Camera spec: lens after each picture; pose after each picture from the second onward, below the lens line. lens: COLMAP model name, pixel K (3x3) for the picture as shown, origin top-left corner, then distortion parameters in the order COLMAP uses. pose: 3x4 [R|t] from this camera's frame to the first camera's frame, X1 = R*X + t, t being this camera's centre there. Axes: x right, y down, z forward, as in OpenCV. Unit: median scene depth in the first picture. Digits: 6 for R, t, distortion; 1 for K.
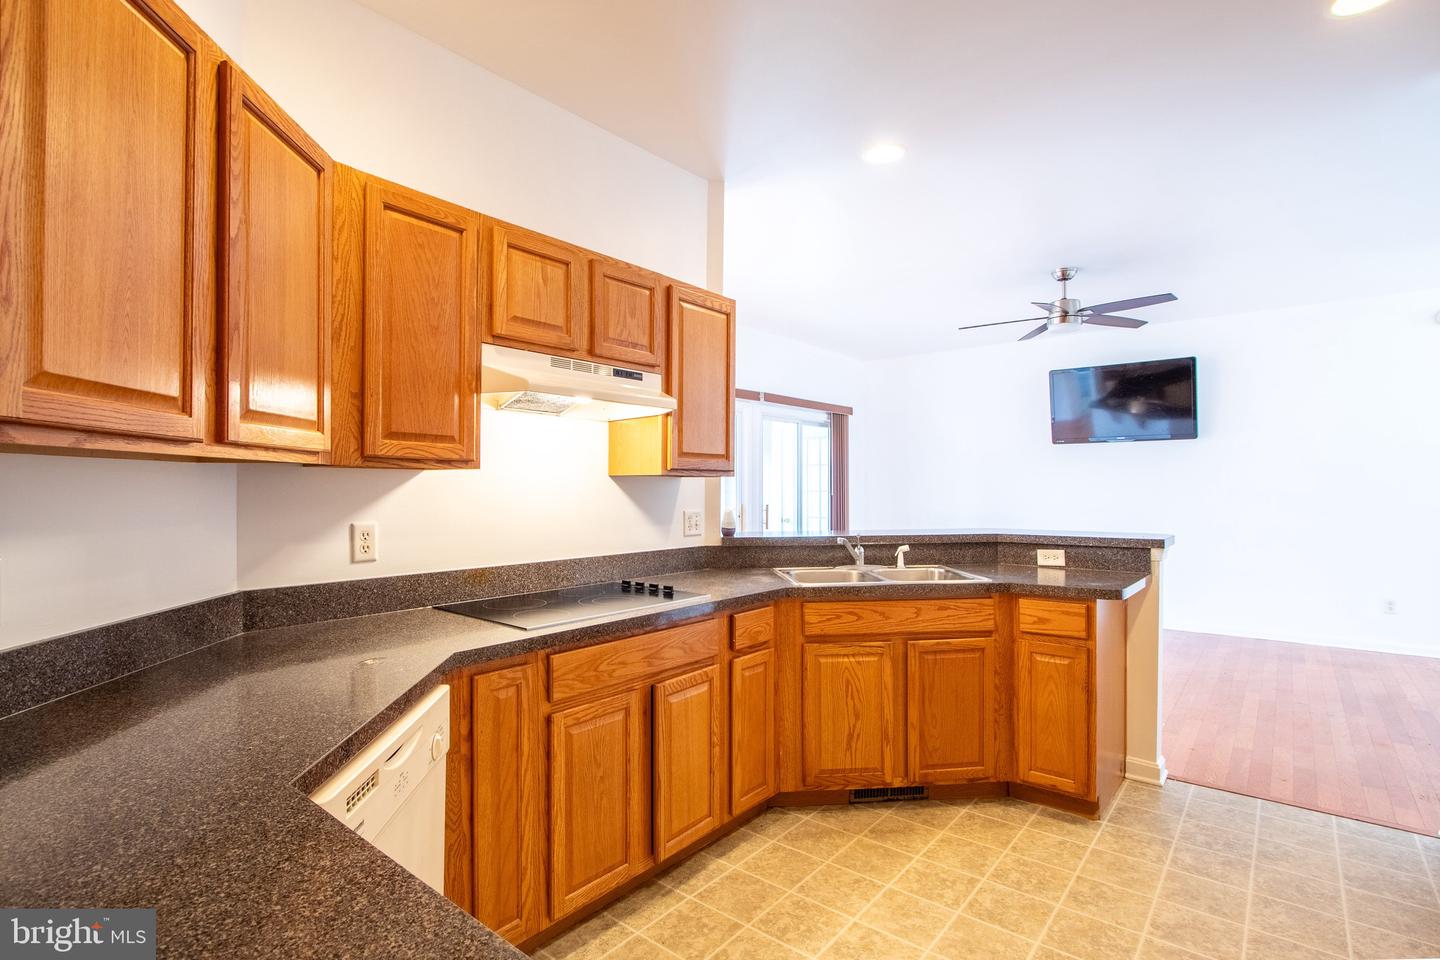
lens RADIAL K [[681.6, 0, 712.1], [0, 681.6, 480.3], [0, 0, 1]] dist [-0.022391, 0.000365]
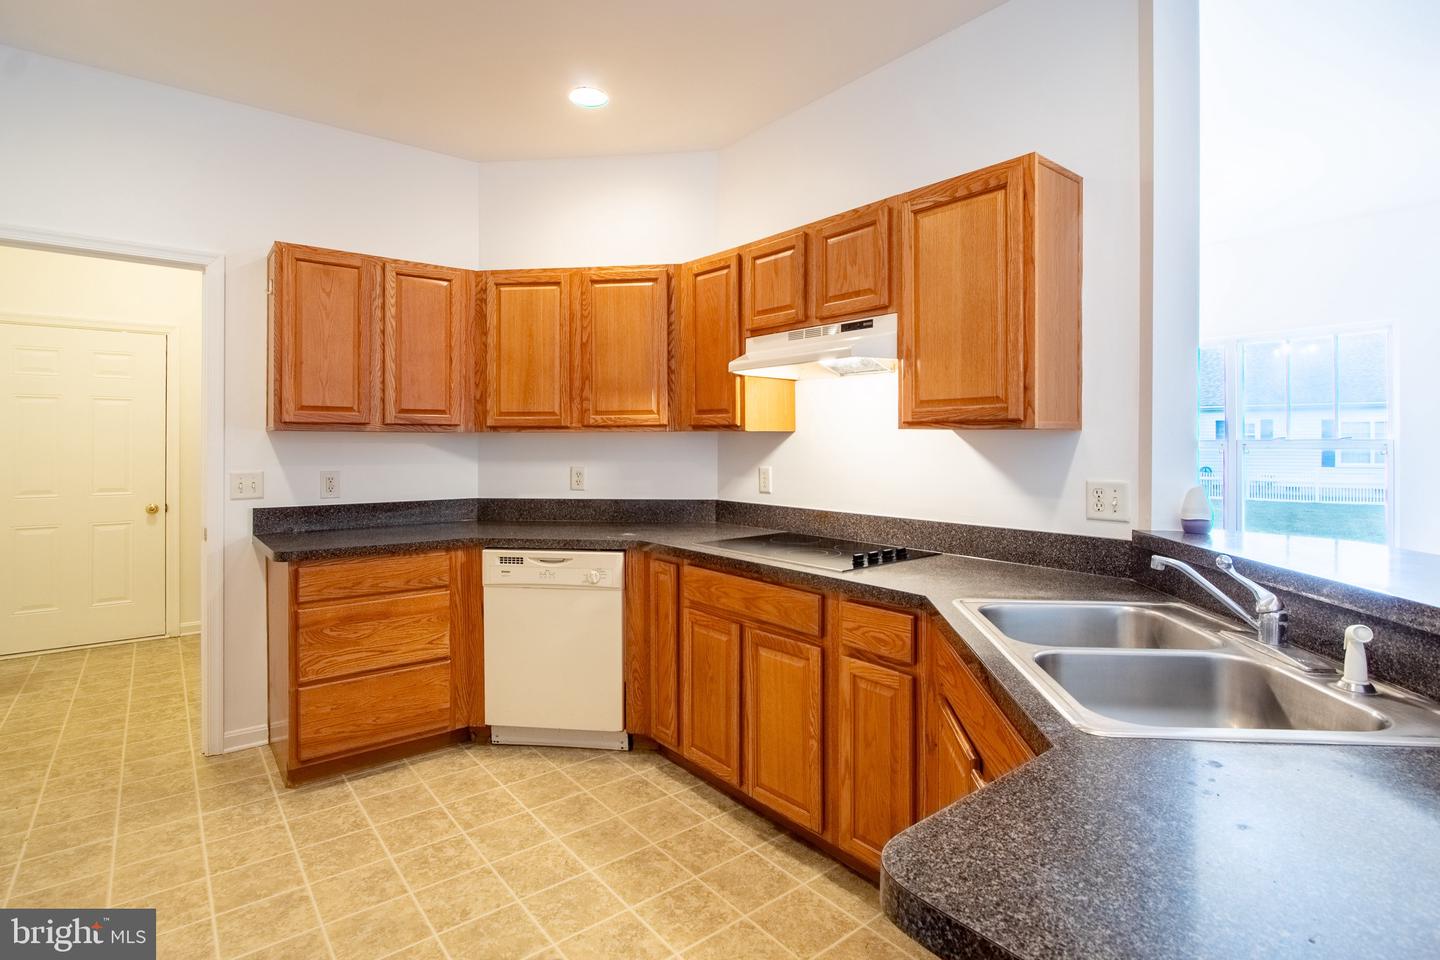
lens RADIAL K [[681.6, 0, 729.8], [0, 681.6, 433.8], [0, 0, 1]] dist [-0.022391, 0.000365]
pose [[-0.160902, -0.011916, -0.986898, 0.860347], [0.010874, 0.999845, -0.013845, 0.006944], [0.986910, -0.012959, -0.160748, 0.999410]]
